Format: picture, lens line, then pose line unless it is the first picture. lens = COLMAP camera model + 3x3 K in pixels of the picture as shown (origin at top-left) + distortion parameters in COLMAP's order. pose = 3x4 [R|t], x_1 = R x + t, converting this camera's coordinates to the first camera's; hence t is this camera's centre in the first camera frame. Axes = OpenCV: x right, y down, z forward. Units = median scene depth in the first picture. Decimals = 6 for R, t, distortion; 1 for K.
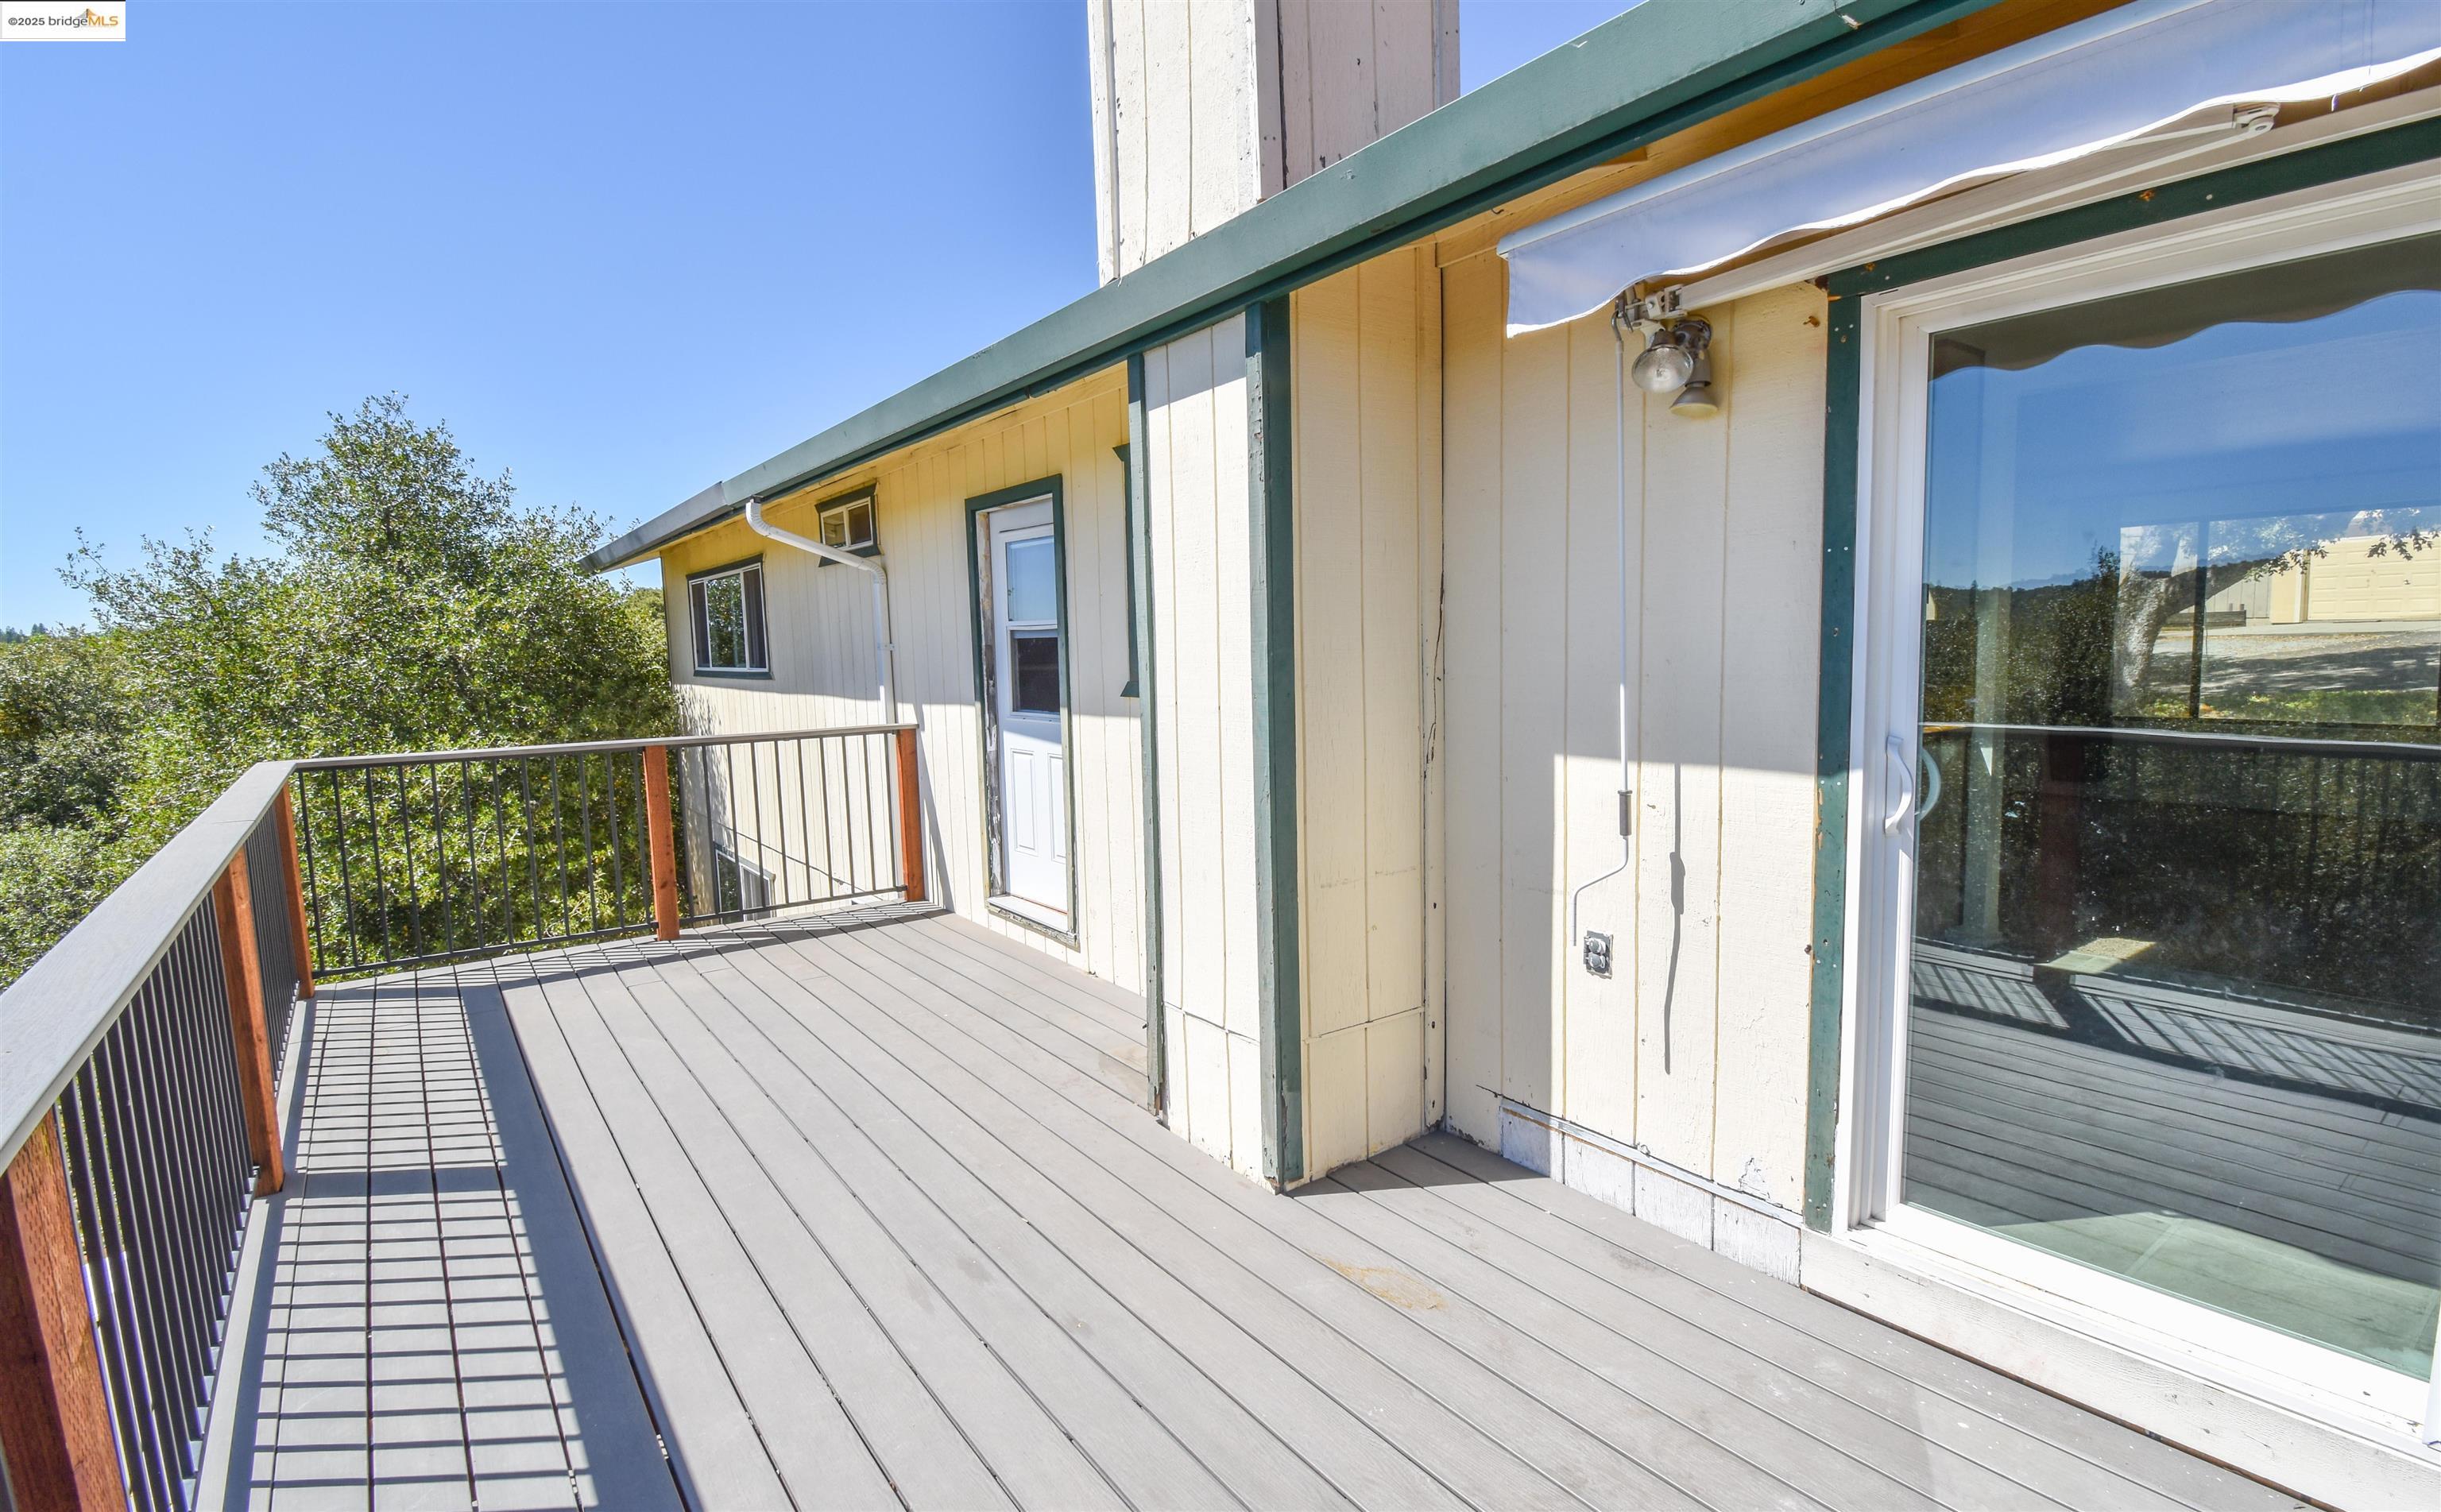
lens RADIAL K [[1139.1, 0, 1226.4], [0, 1139.1, 762.4], [0, 0, 1]] dist [0.026789, -0.034720]
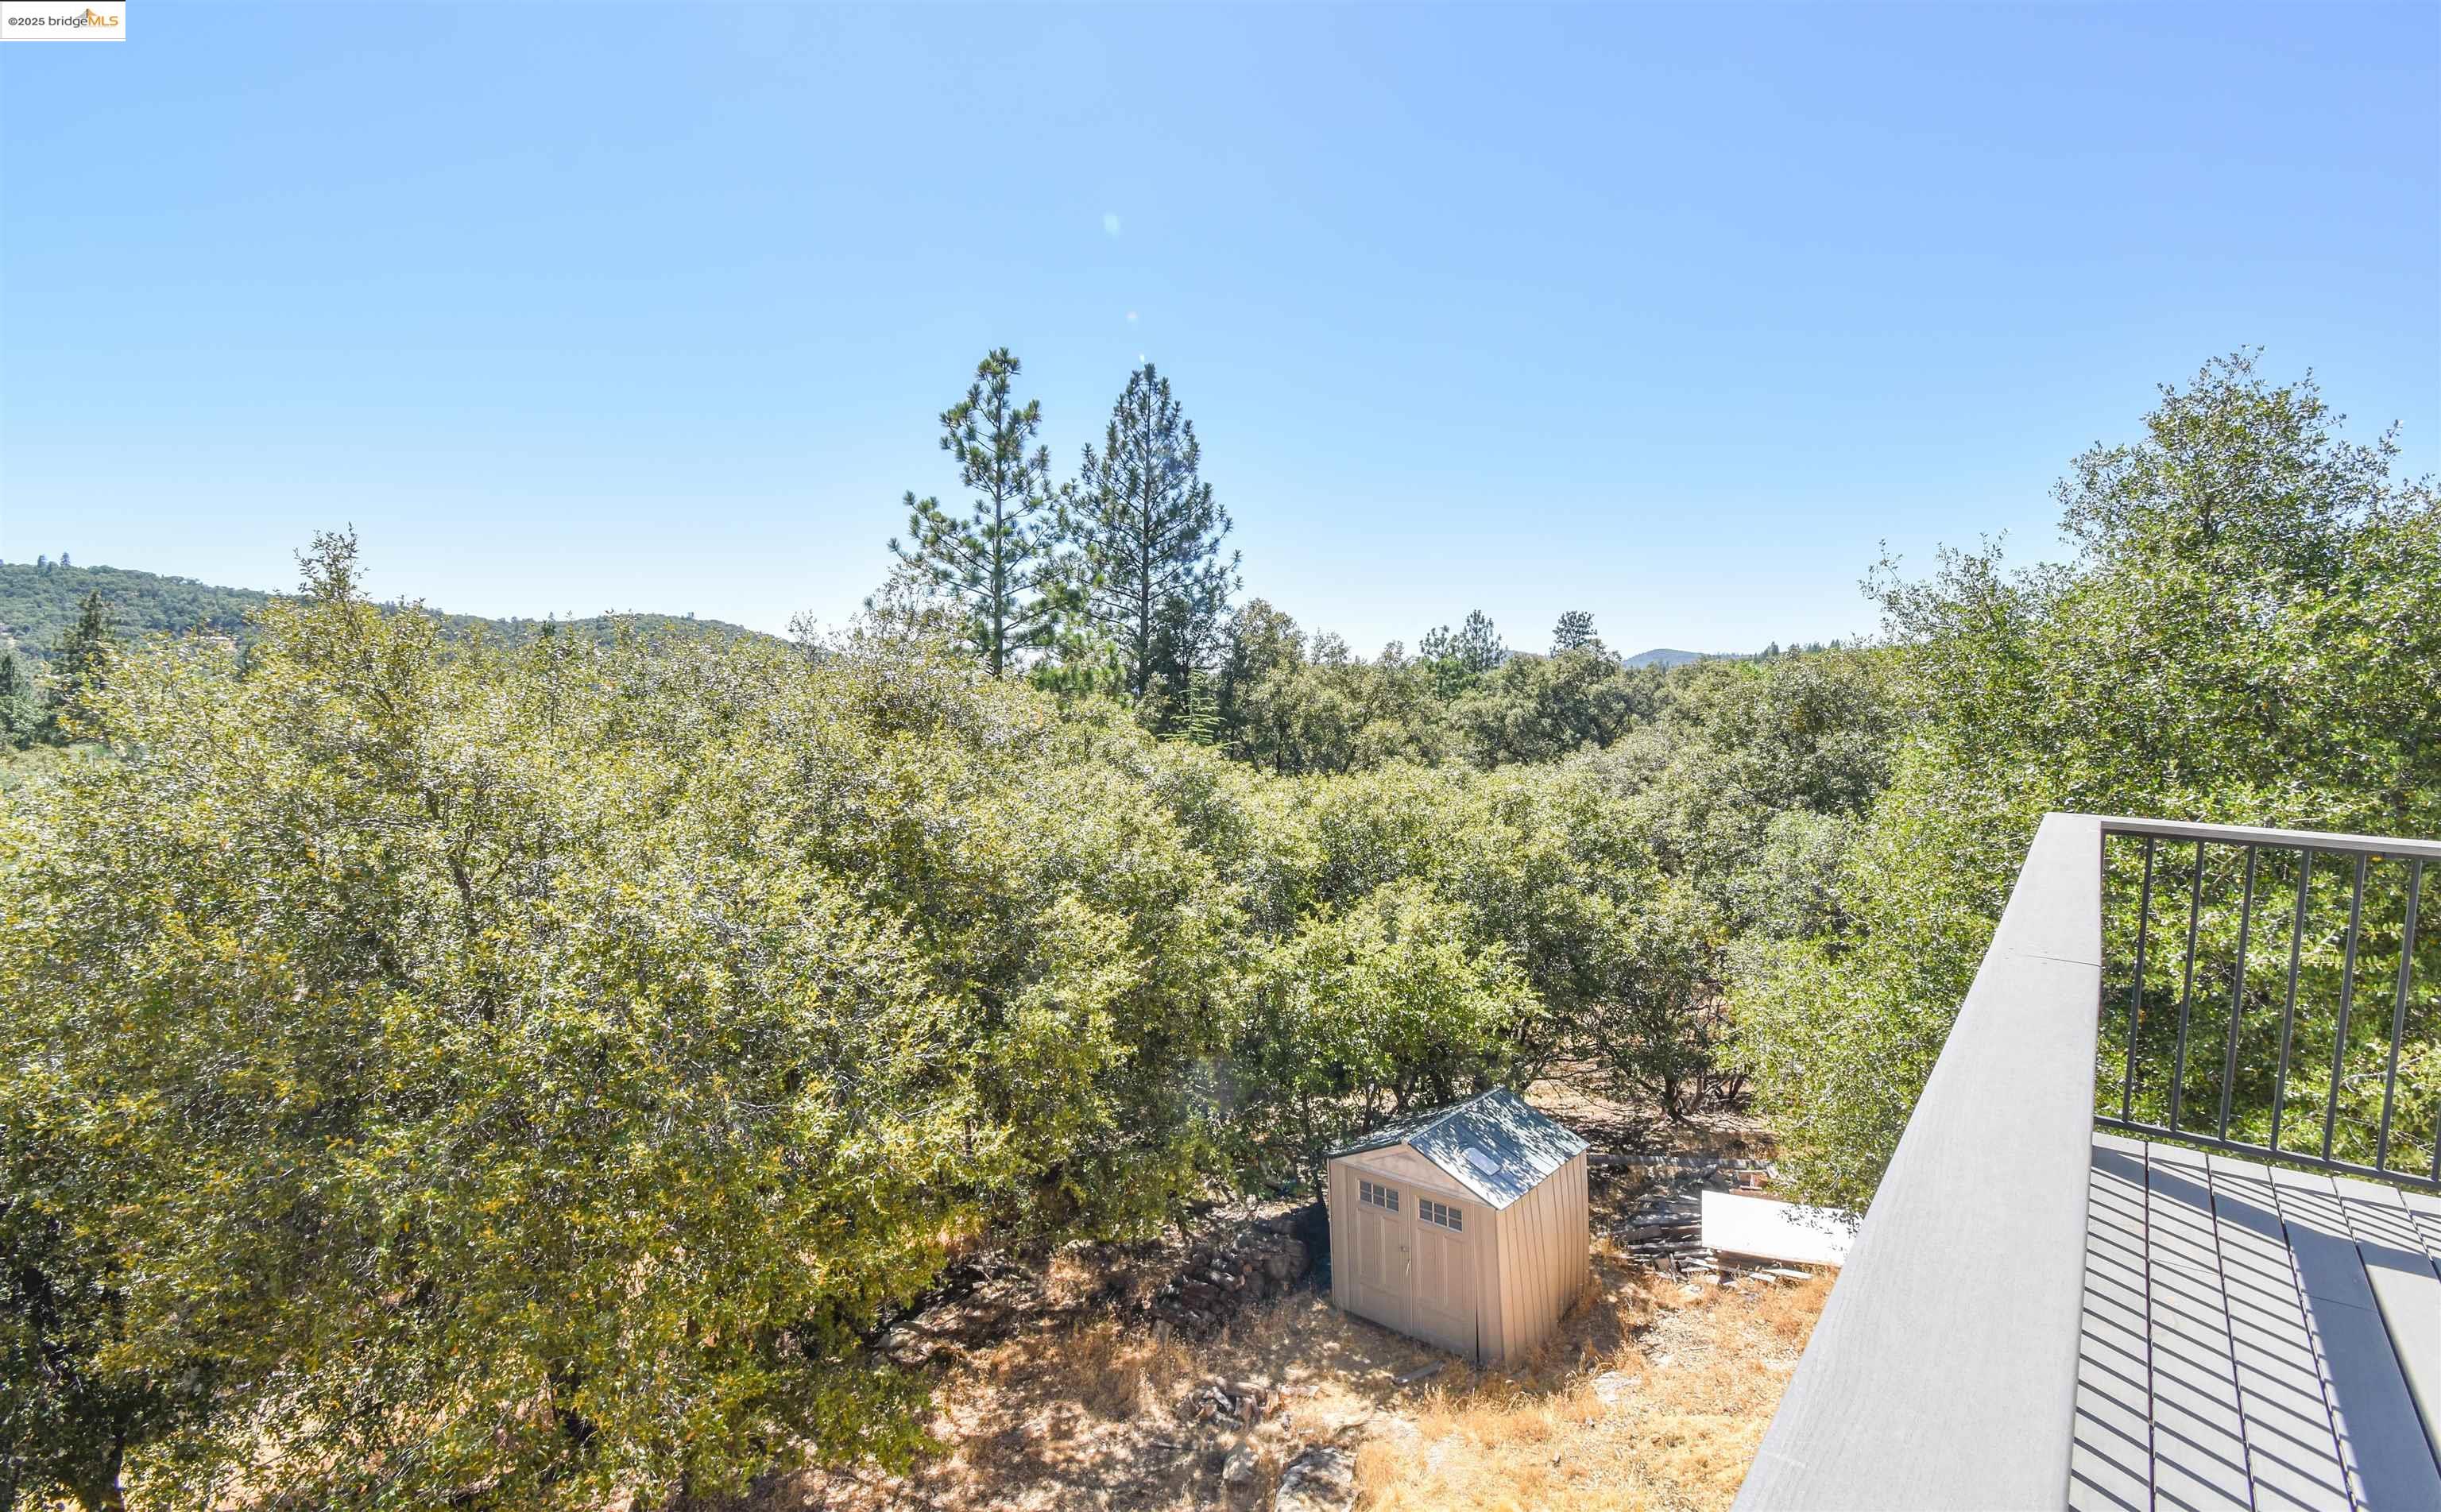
lens RADIAL K [[1180.4, 0, 1223.1], [0, 1180.4, 789.2], [0, 0, 1]] dist [0.025261, -0.031743]
pose [[0.283212, 0.125368, -0.950828, -0.119106], [-0.123863, 0.987898, 0.093362, -0.008043], [0.951025, 0.091331, 0.295313, 0.116342]]
